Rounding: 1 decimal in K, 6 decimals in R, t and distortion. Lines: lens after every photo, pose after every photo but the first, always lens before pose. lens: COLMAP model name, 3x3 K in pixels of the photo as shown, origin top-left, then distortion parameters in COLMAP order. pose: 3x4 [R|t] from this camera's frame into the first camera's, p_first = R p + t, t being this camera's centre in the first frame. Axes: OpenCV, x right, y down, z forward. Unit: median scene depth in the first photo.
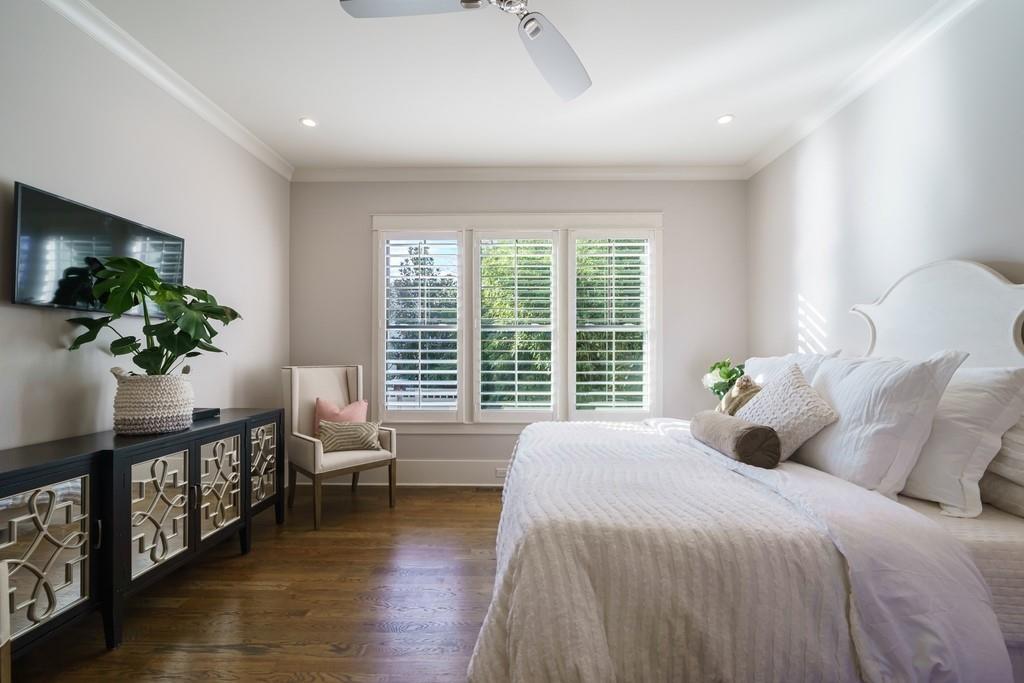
lens RADIAL K [[427.1, 0, 515.0], [0, 427.1, 347.7], [0, 0, 1]] dist [0.000450, 0.000156]
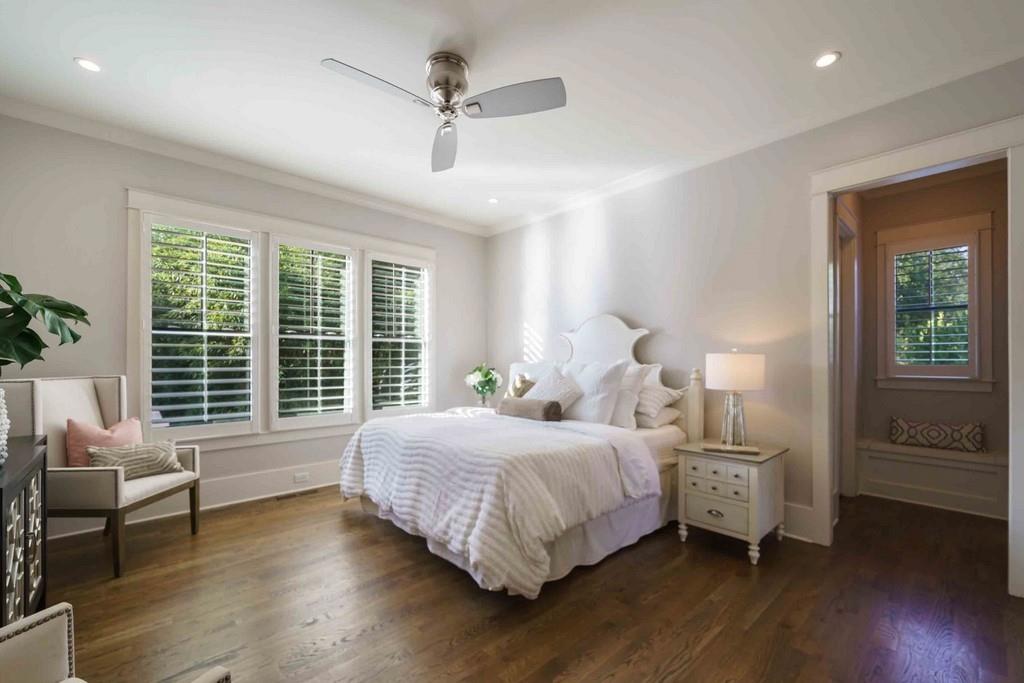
lens RADIAL K [[420.4, 0, 512.5], [0, 420.4, 359.4], [0, 0, 1]] dist [-0.001940, -0.000180]
pose [[0.723795, 0.000708, 0.690014, -0.416190], [-0.006942, 0.999956, 0.006256, 0.000382], [-0.689980, -0.009319, 0.723769, -0.085384]]
